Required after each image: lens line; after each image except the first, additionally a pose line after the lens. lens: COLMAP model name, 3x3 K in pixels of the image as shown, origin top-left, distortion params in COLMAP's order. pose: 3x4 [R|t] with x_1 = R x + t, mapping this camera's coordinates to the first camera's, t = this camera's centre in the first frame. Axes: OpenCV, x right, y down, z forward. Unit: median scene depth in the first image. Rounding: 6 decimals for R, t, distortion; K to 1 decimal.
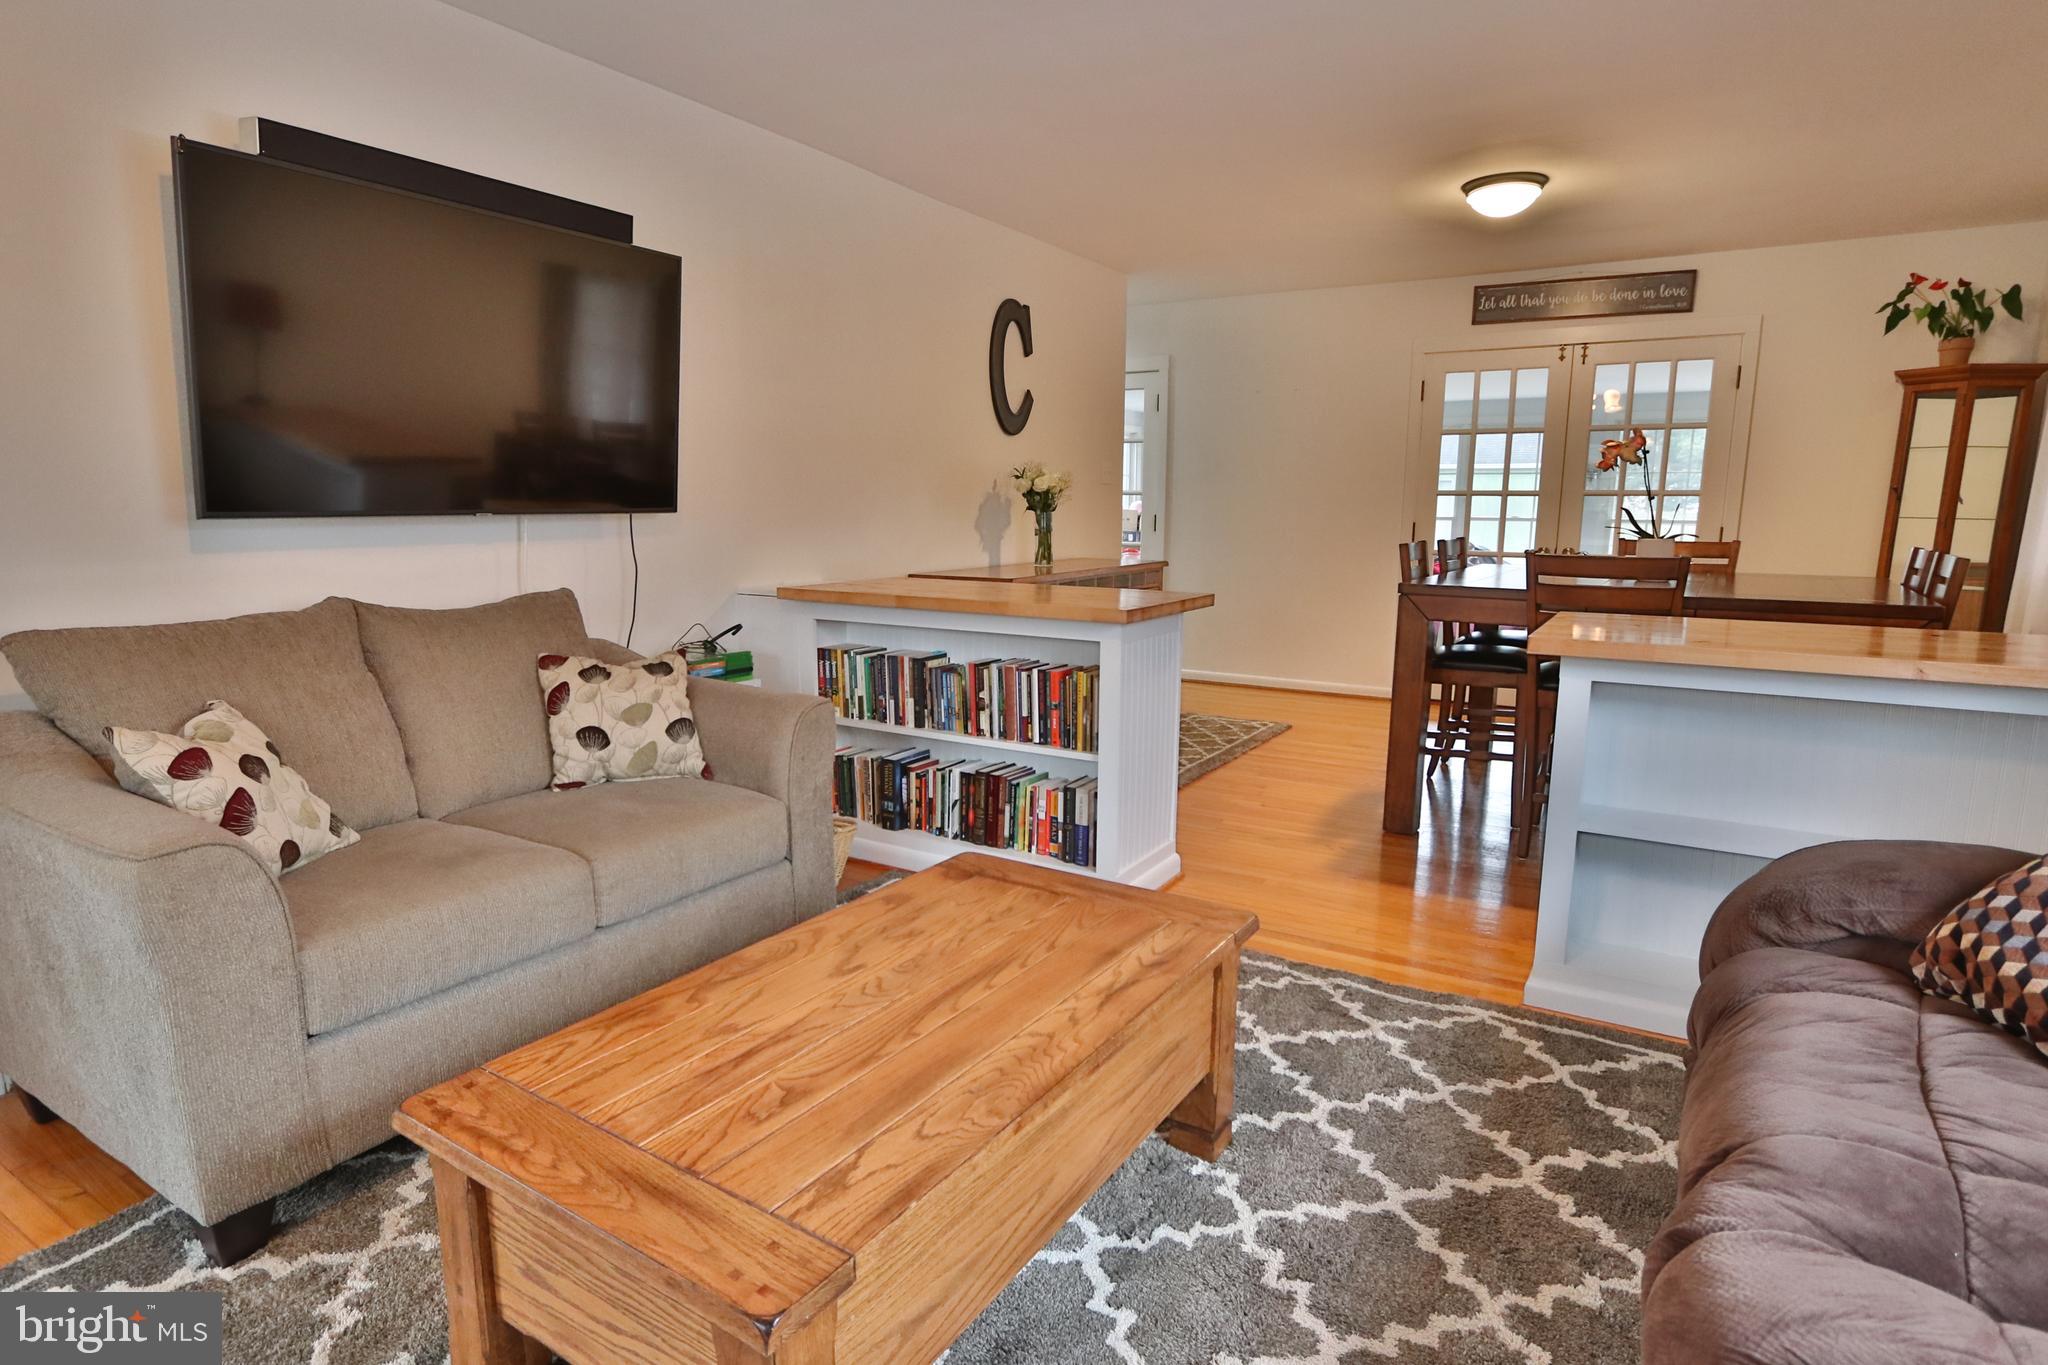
lens RADIAL K [[1095.1, 0, 1010.4], [0, 1095.1, 681.3], [0, 0, 1]] dist [-0.012106, -0.000779]
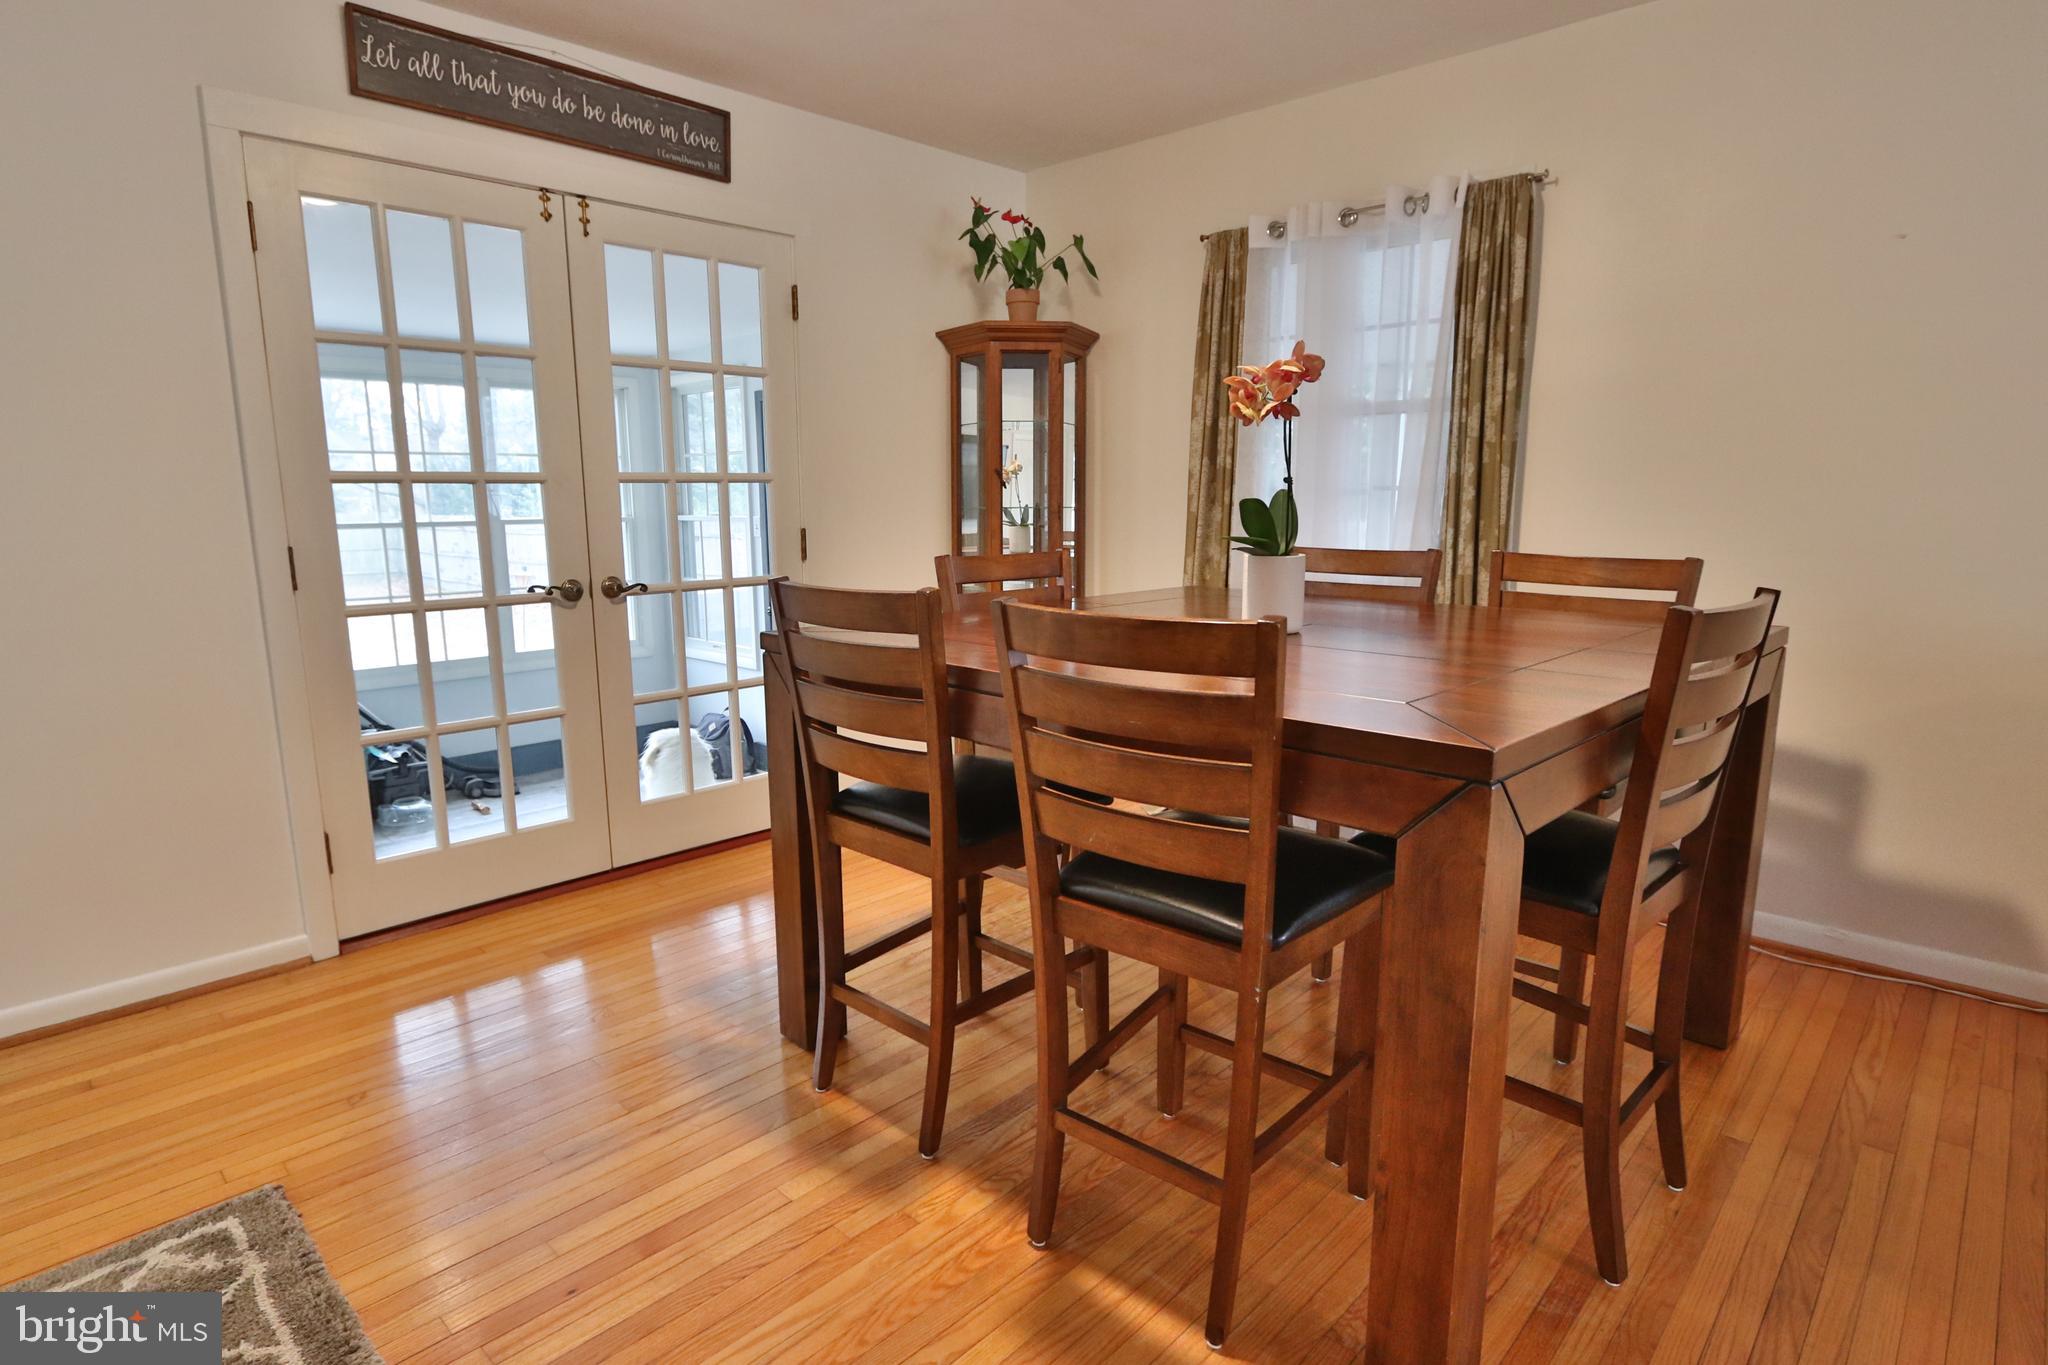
lens RADIAL K [[1048.8, 0, 1011.2], [0, 1048.8, 684.9], [0, 0, 1]] dist [-0.025340, 0.003092]
pose [[0.201632, -0.190440, 0.960769, 0.036122], [0.163273, 0.973726, 0.158743, -0.128280], [-0.965757, 0.124860, 0.227428, 0.740836]]
